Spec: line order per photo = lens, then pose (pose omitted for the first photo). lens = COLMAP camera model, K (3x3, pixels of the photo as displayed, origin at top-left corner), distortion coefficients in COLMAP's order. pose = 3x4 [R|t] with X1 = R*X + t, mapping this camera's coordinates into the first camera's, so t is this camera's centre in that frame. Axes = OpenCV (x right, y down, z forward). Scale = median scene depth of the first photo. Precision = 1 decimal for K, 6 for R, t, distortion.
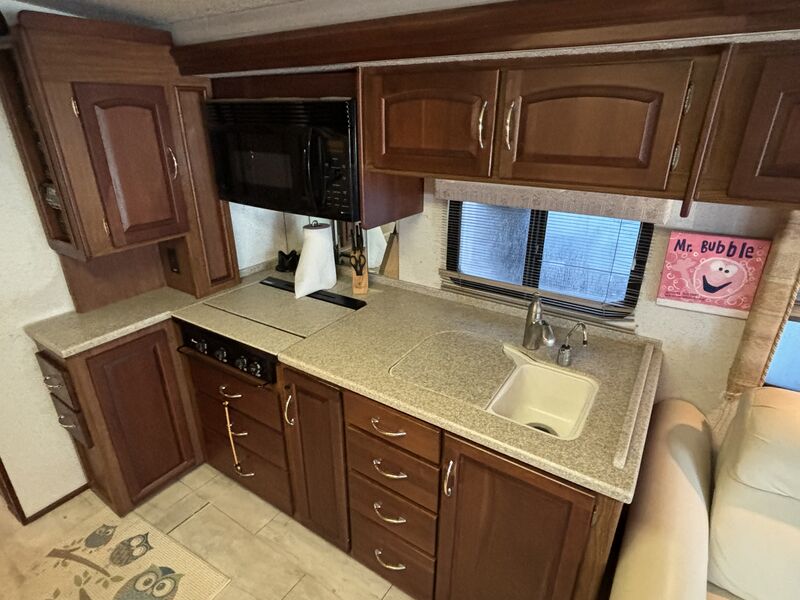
lens RADIAL K [[439.6, 0, 400.0], [0, 439.6, 300.0], [0, 0, 1]] dist [-0.004326, -0.002580]
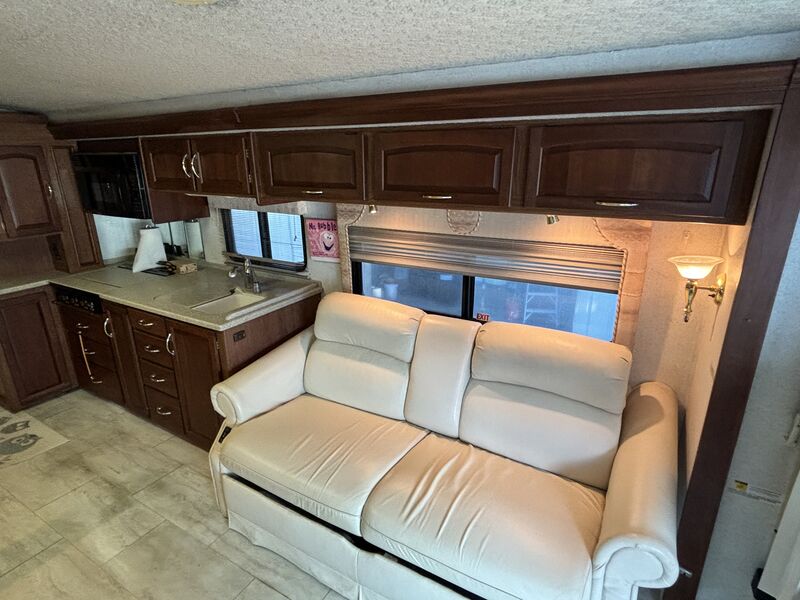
lens RADIAL K [[430.8, 0, 400.0], [0, 430.8, 300.0], [0, 0, 1]] dist [-0.000560, -0.000444]
pose [[0.998579, -0.025877, 0.046593, 0.724515], [0.029433, 0.996572, -0.077314, 0.272391], [-0.044432, 0.078576, 0.995917, -0.662467]]
